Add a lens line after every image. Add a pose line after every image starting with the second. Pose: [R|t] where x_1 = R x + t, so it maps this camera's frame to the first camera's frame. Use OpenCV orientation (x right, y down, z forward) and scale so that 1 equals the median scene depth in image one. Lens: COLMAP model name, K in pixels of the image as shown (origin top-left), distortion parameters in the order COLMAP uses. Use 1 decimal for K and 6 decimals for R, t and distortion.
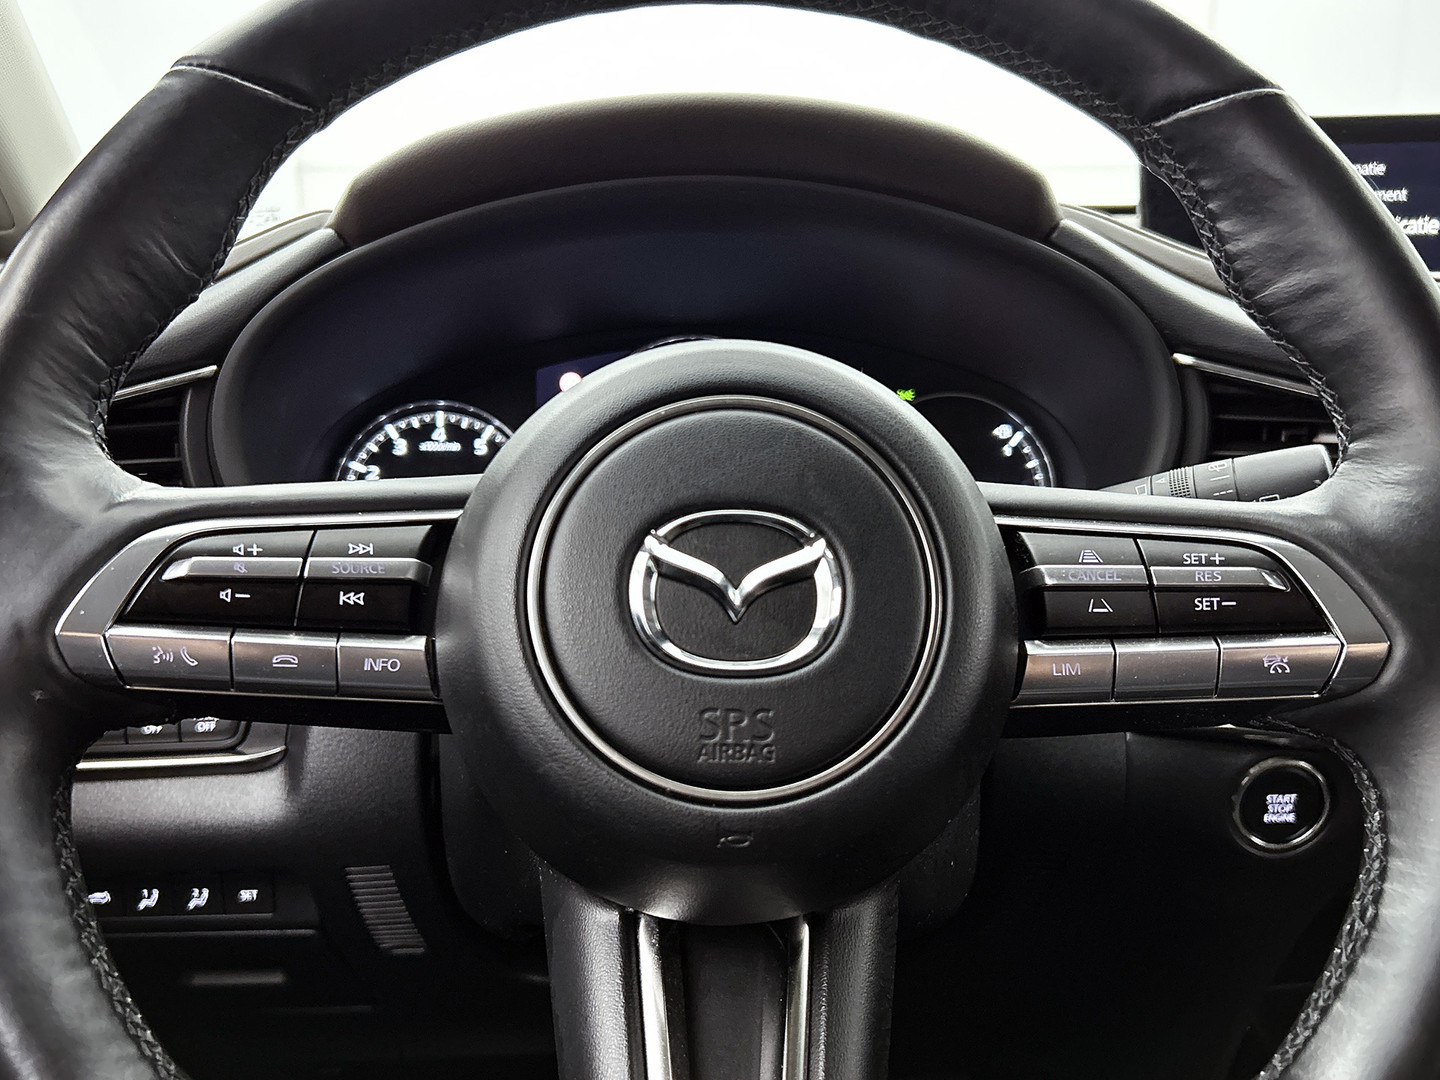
lens RADIAL K [[1298.1, 0, 720.0], [0, 1298.1, 540.0], [0, 0, 1]] dist [-0.036016, -0.001854]
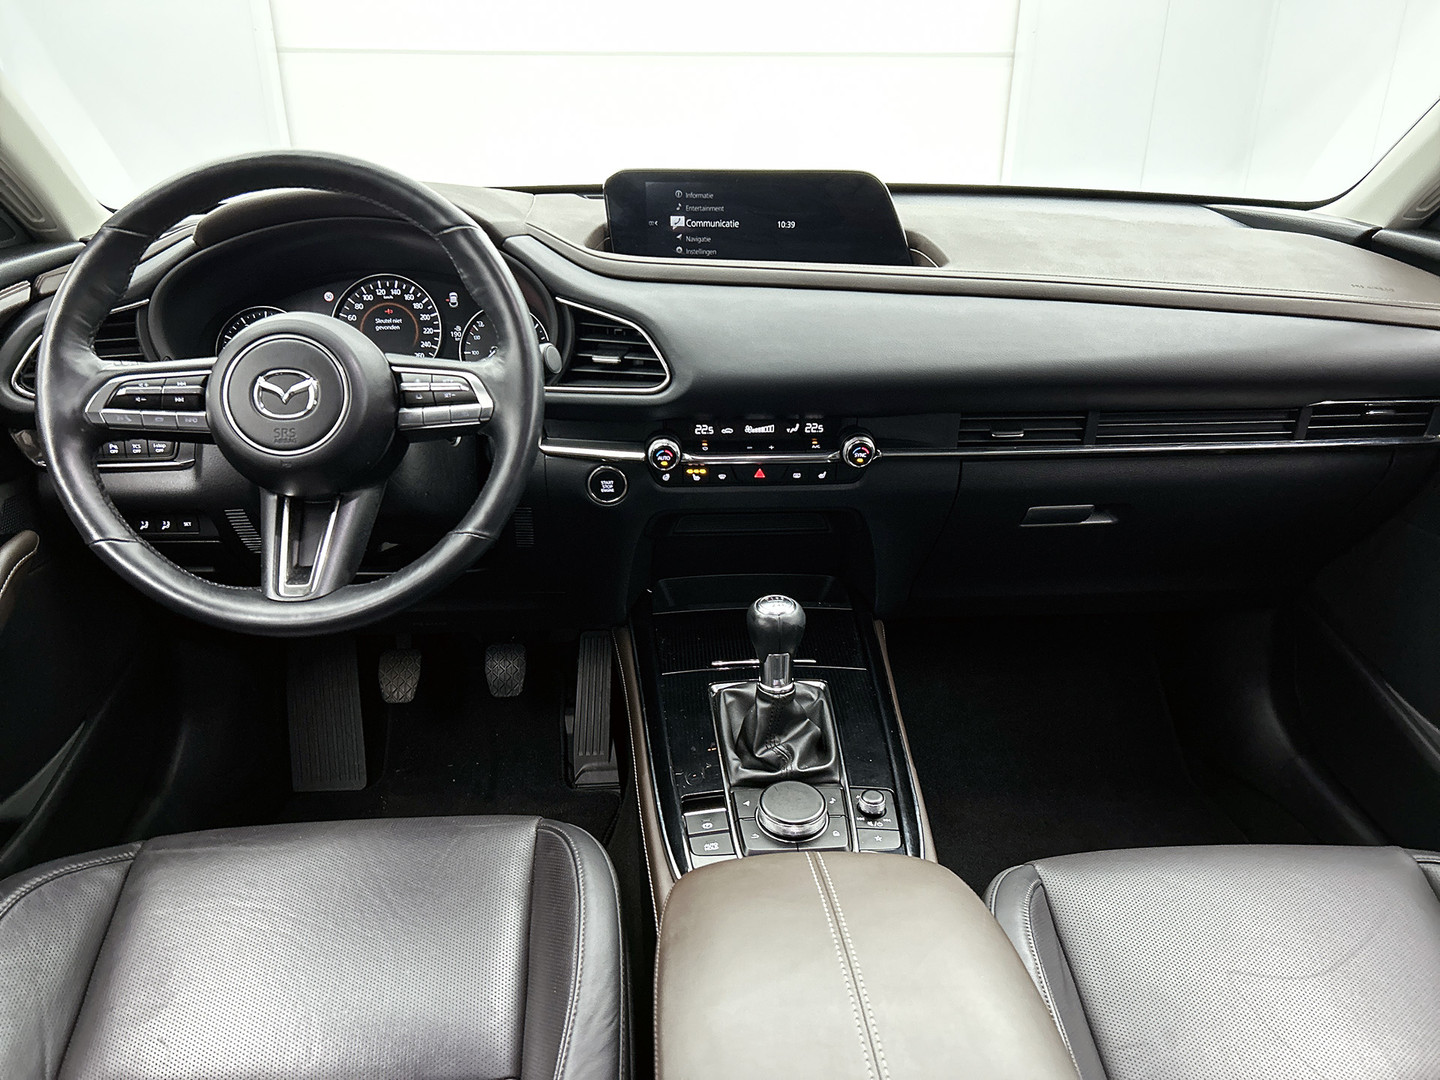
lens RADIAL K [[1070.1, 0, 720.0], [0, 1070.1, 540.0], [0, 0, 1]] dist [-0.007308, -0.001903]
pose [[0.999189, -0.024865, 0.031683, 0.949518], [0.018532, 0.982290, 0.186450, -0.079934], [-0.035758, -0.185712, 0.981953, -1.689102]]
